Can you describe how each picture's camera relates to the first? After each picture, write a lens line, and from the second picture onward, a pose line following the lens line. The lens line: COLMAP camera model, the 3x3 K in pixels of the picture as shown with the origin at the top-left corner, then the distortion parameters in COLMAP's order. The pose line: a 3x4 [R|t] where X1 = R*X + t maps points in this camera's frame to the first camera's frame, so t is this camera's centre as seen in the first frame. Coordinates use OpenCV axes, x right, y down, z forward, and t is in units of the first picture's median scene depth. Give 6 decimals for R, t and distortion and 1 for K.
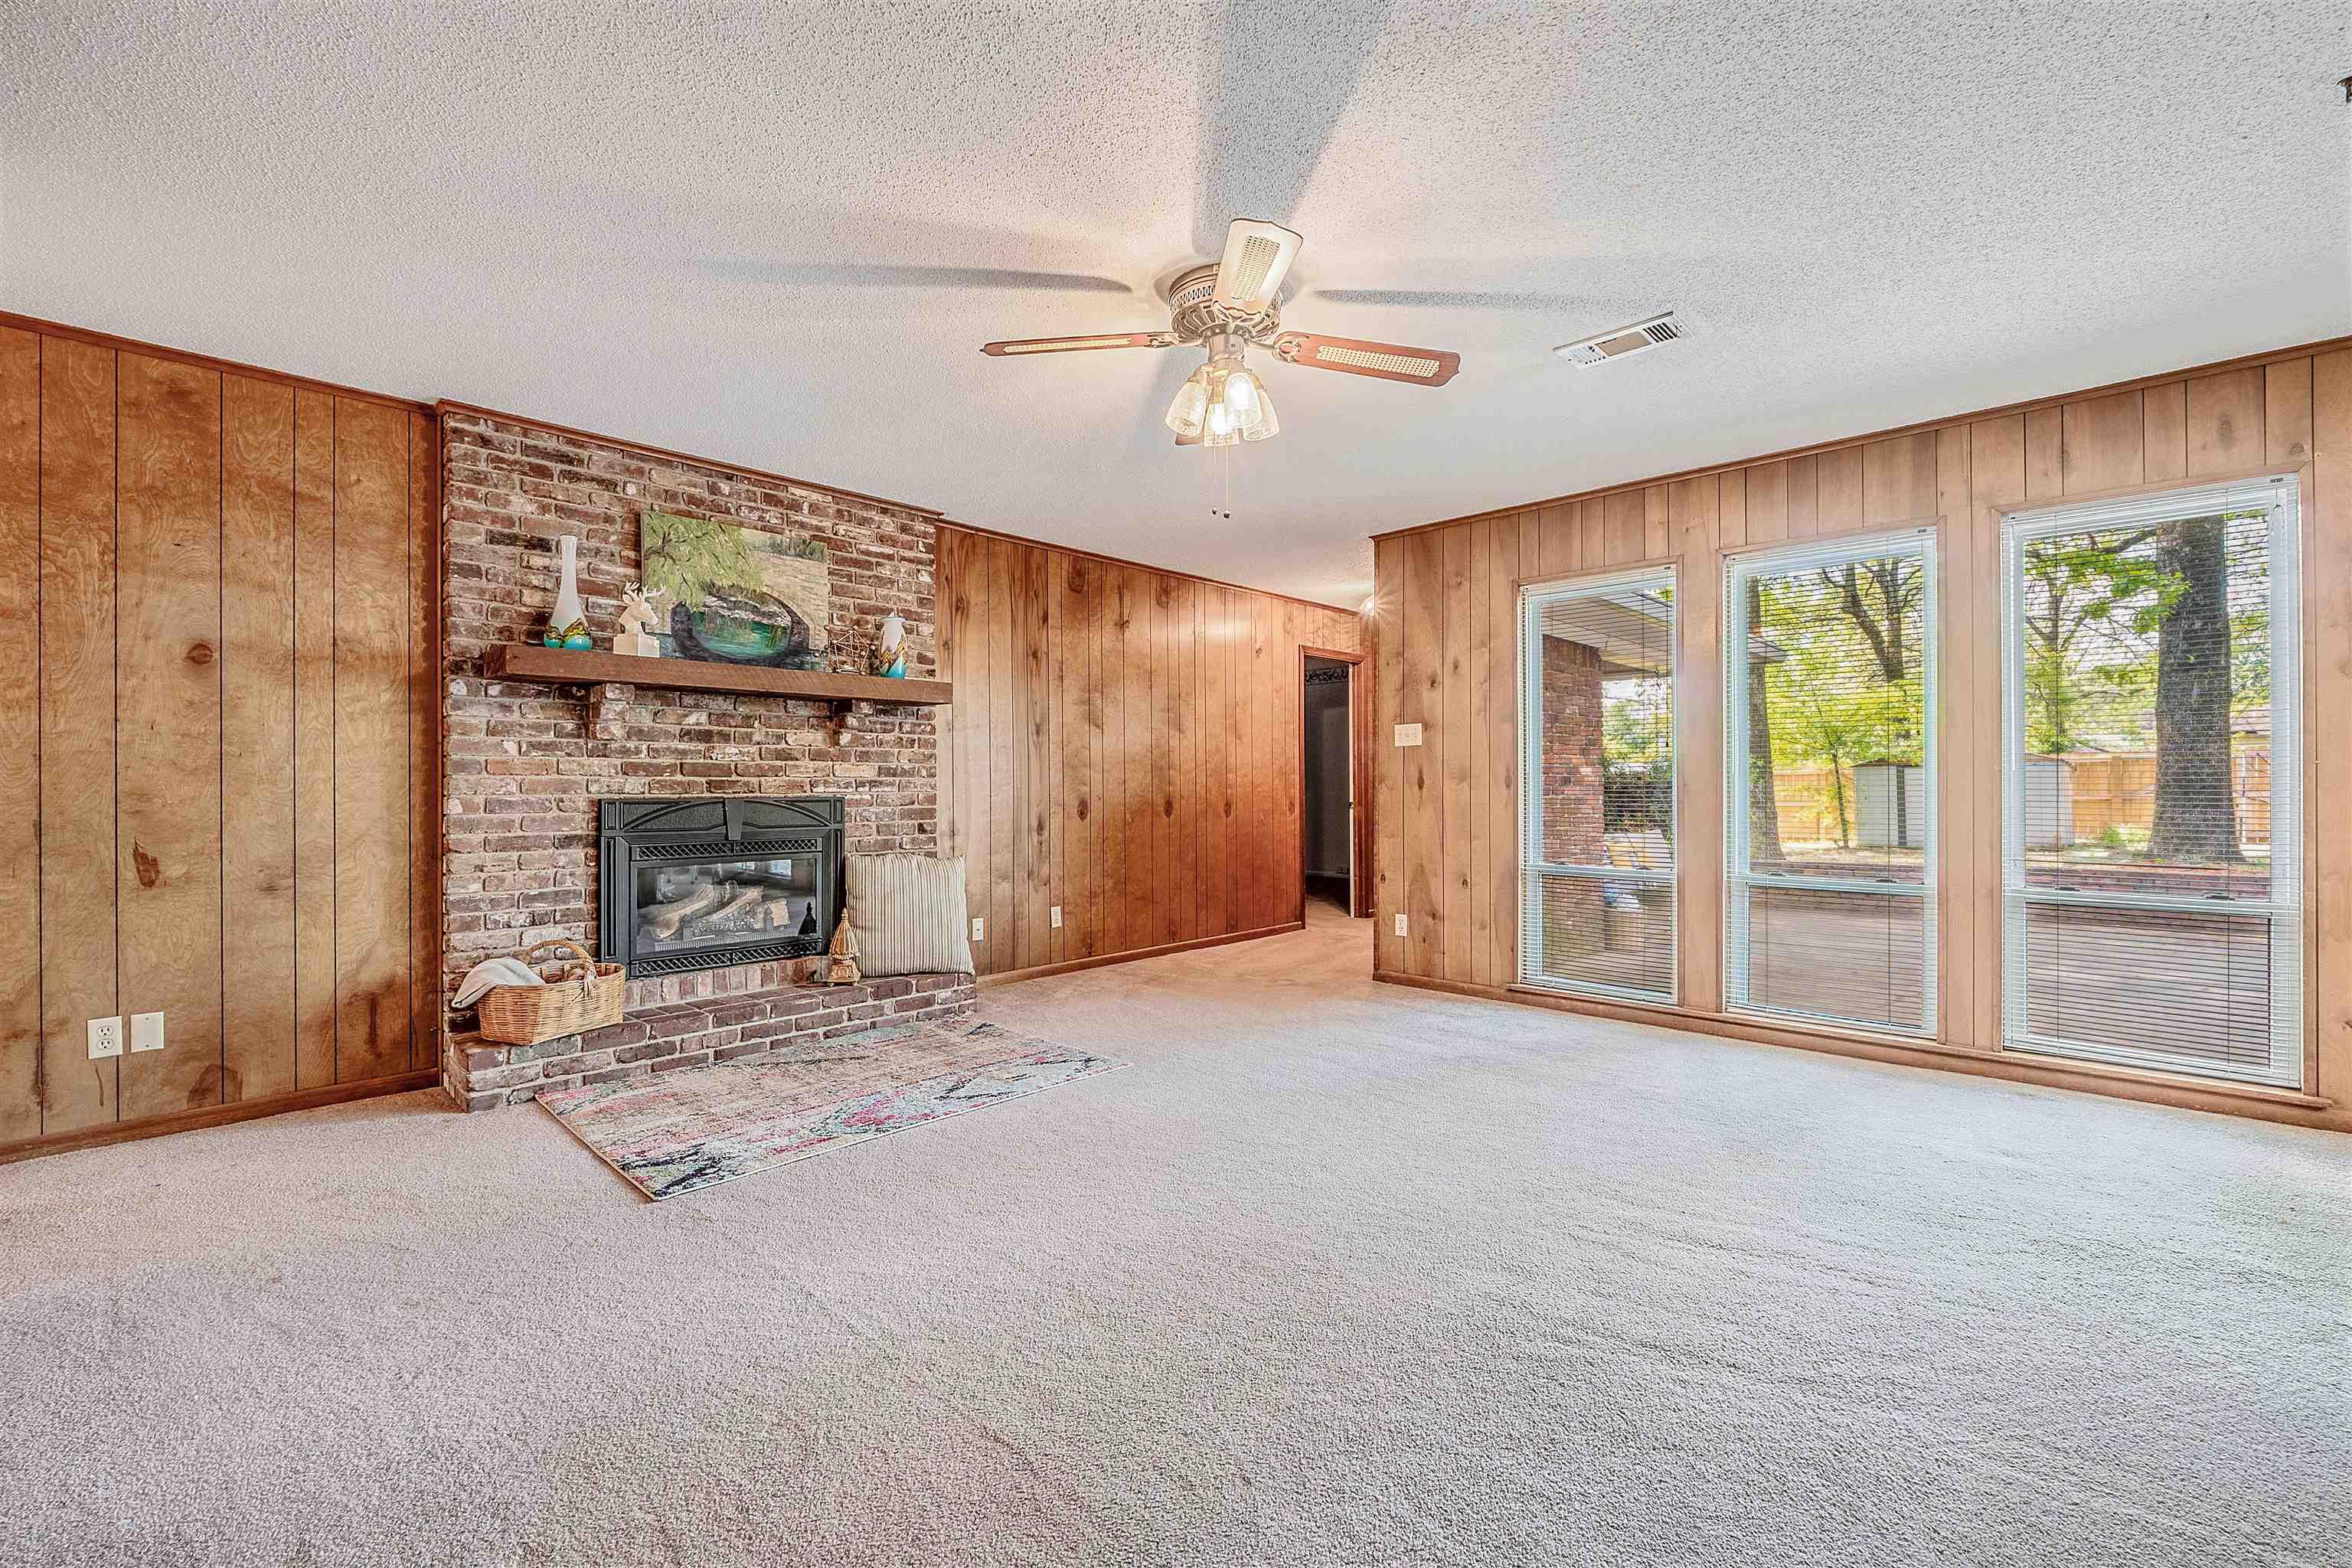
lens RADIAL K [[1012.9, 0, 1152.5], [0, 1012.9, 788.0], [0, 0, 1]] dist [-0.003477, 0.000662]
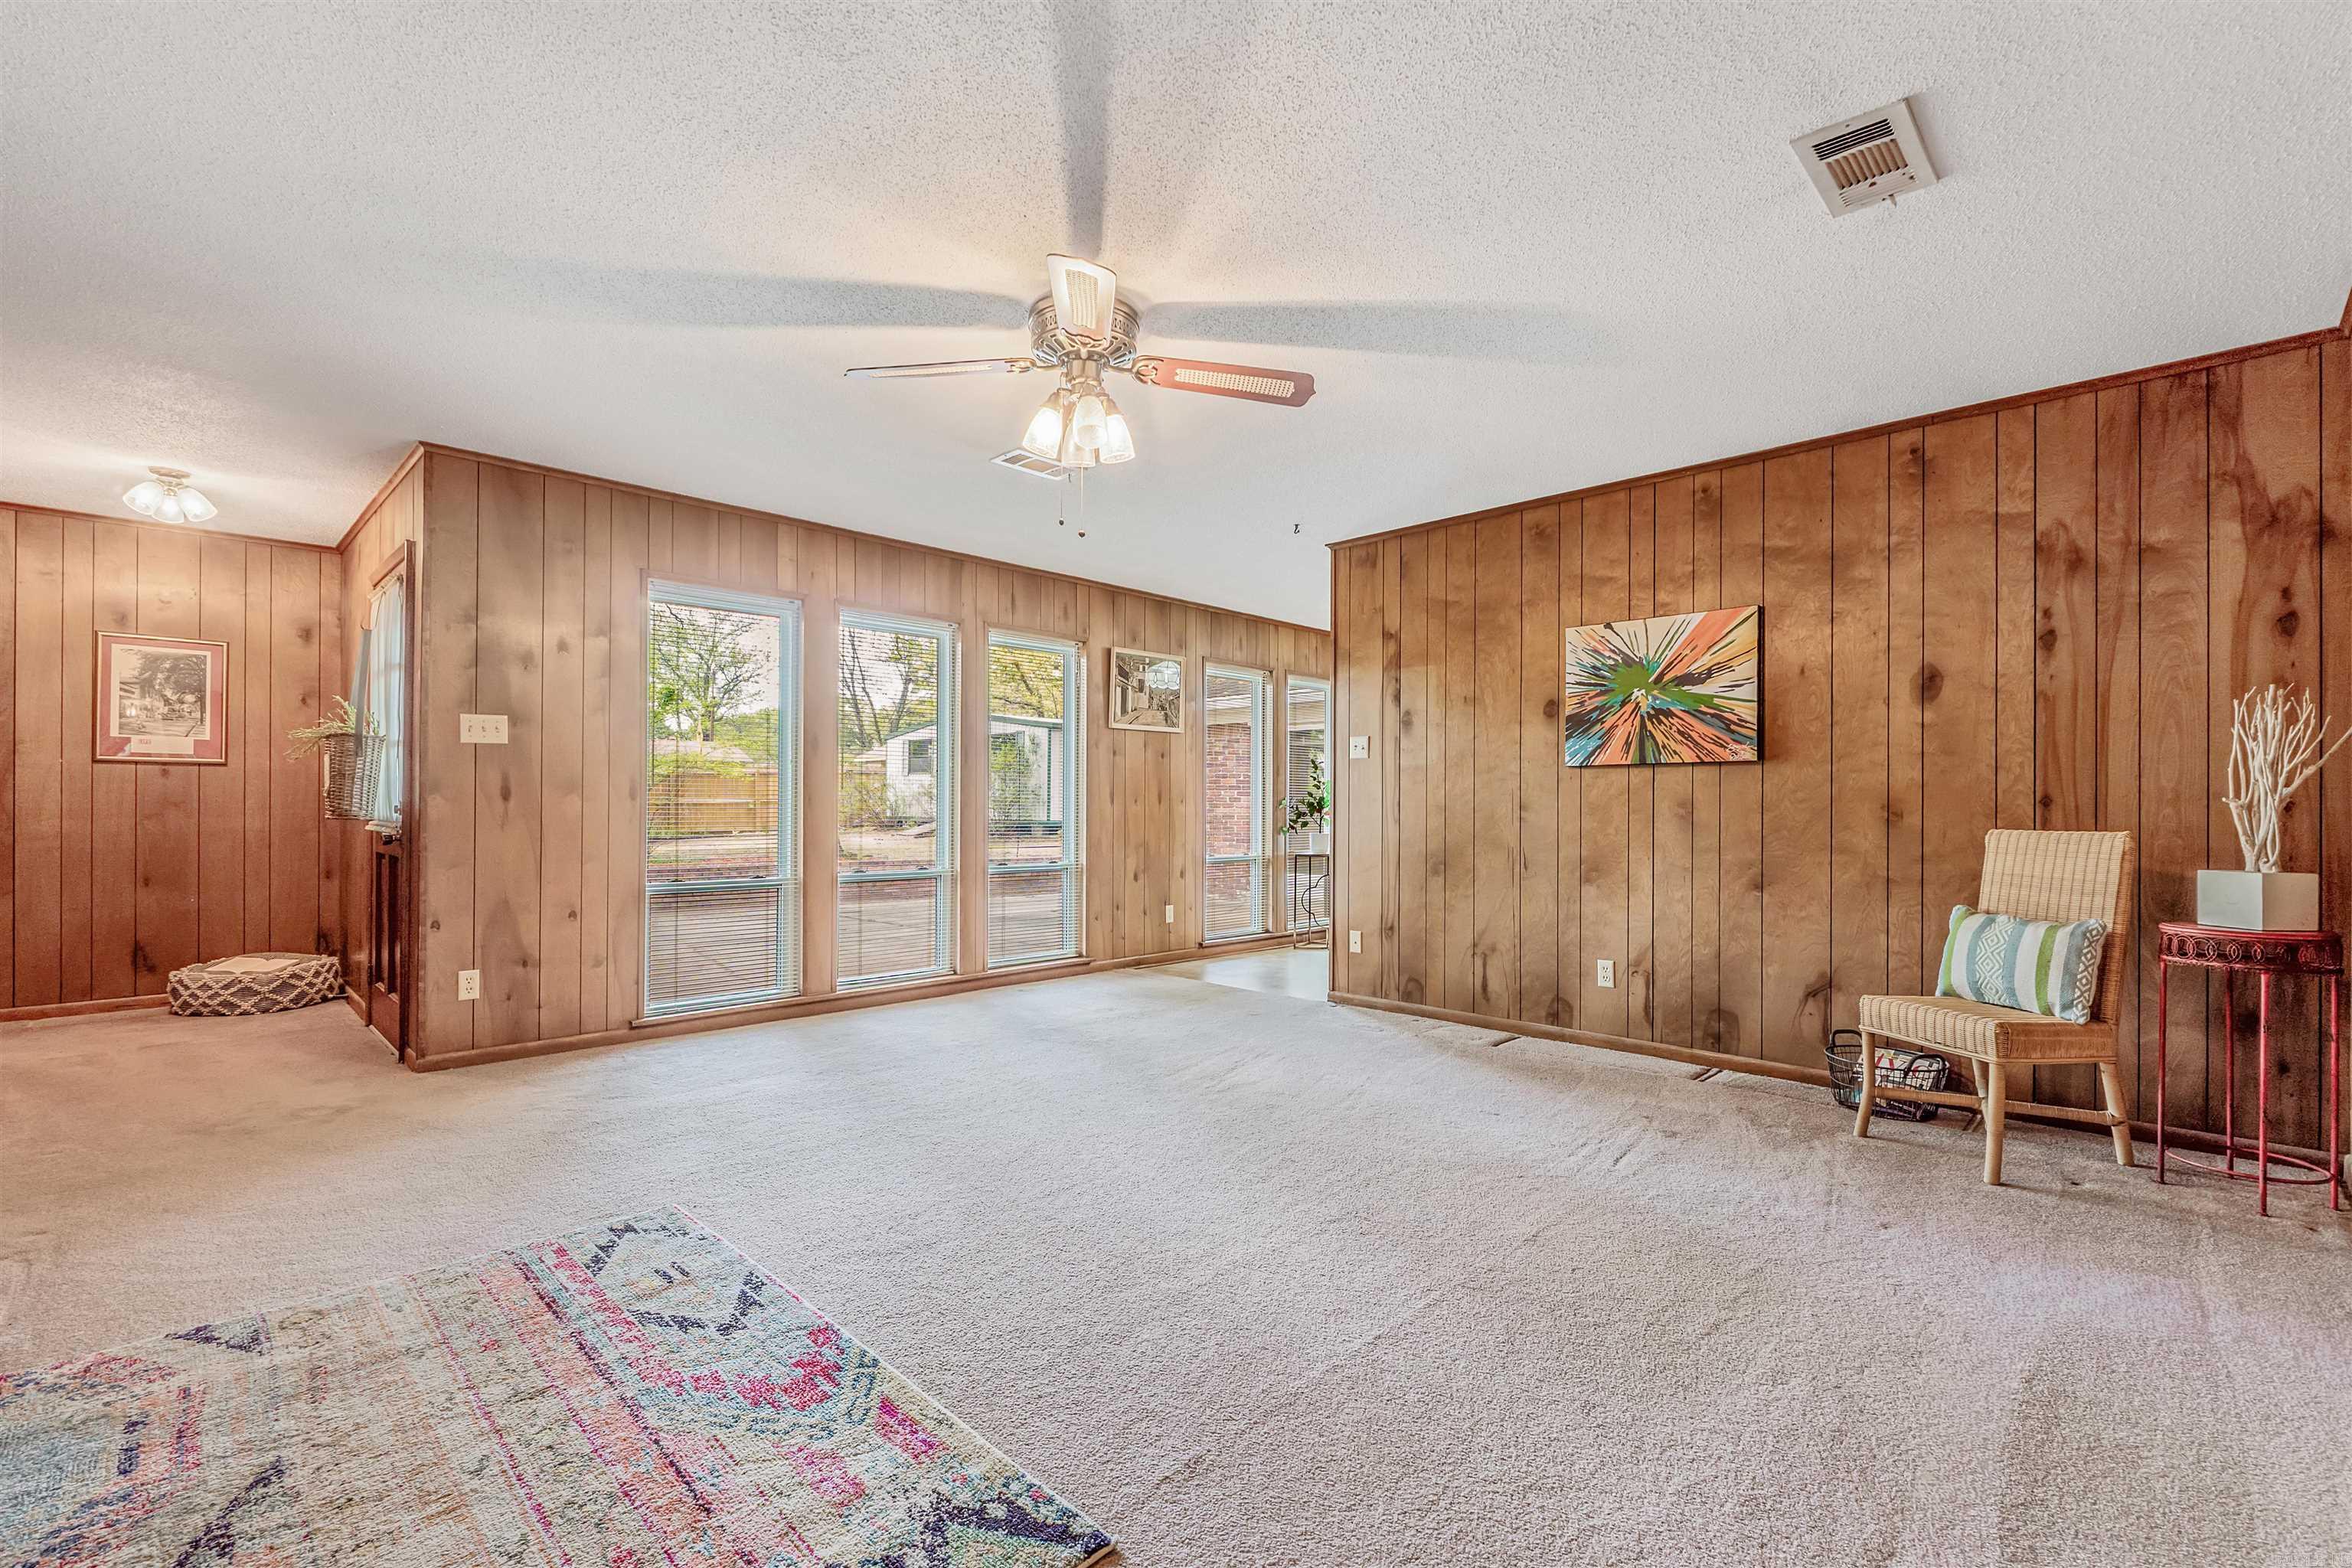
lens RADIAL K [[1012.9, 0, 1220.6], [0, 1012.9, 797.4], [0, 0, 1]] dist [-0.003477, 0.000662]
pose [[-0.023539, 0.008392, 0.999688, -0.670605], [-0.000978, 0.999964, -0.008417, 0.005123], [-0.999722, -0.001175, -0.023530, 0.616121]]
